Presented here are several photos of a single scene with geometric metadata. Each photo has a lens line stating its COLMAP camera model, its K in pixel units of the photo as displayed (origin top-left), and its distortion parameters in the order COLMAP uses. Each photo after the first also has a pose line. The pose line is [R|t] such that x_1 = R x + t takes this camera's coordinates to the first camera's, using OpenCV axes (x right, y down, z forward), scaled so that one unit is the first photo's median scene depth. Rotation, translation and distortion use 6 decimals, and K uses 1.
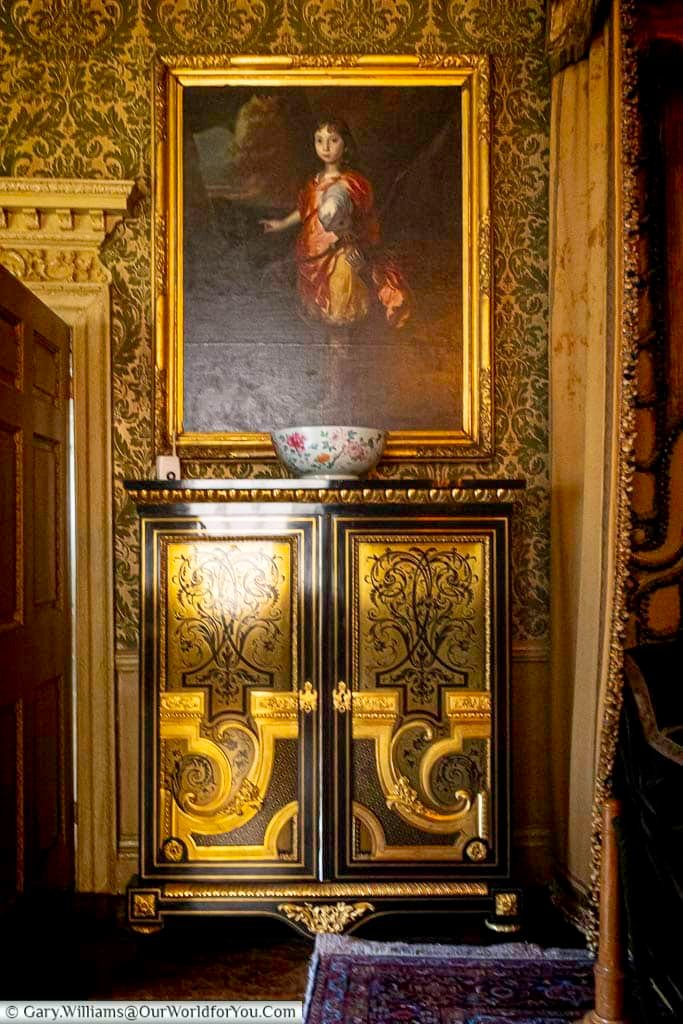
lens RADIAL K [[941.7, 0, 341.5], [0, 941.7, 525.3], [0, 0, 1]] dist [-0.009769, 0.005571]
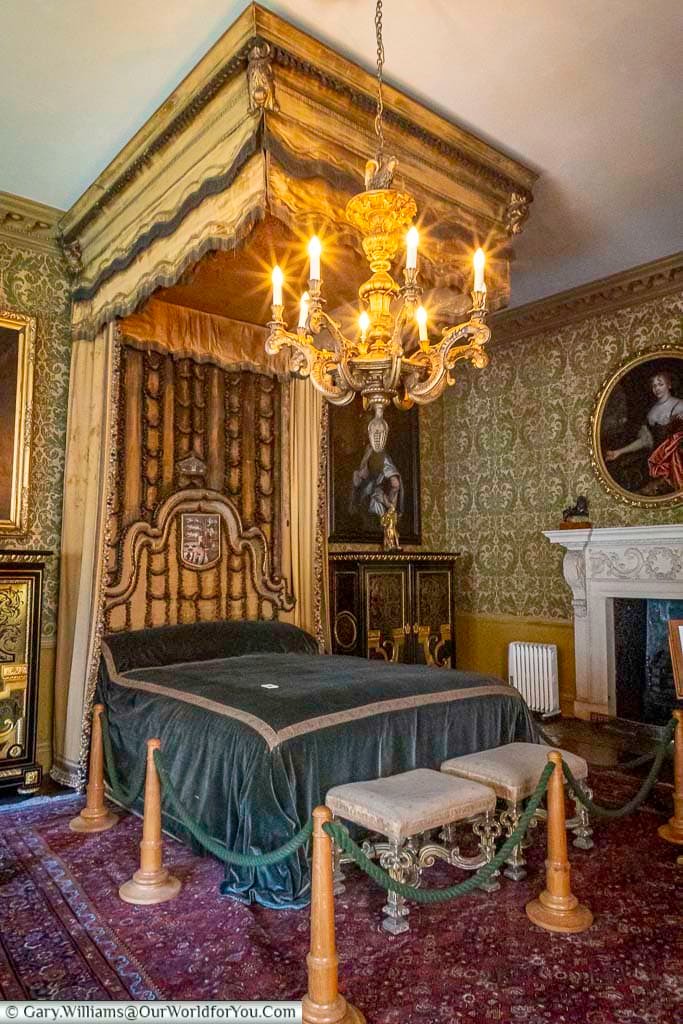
lens RADIAL K [[713.1, 0, 341.5], [0, 713.1, 512.0], [0, 0, 1]] dist [0.018260, 0.001261]
pose [[0.777994, 0.063618, 0.625042, -0.245070], [-0.017547, 0.996672, -0.079603, -0.020131], [-0.628026, 0.050963, 0.776522, -0.475403]]
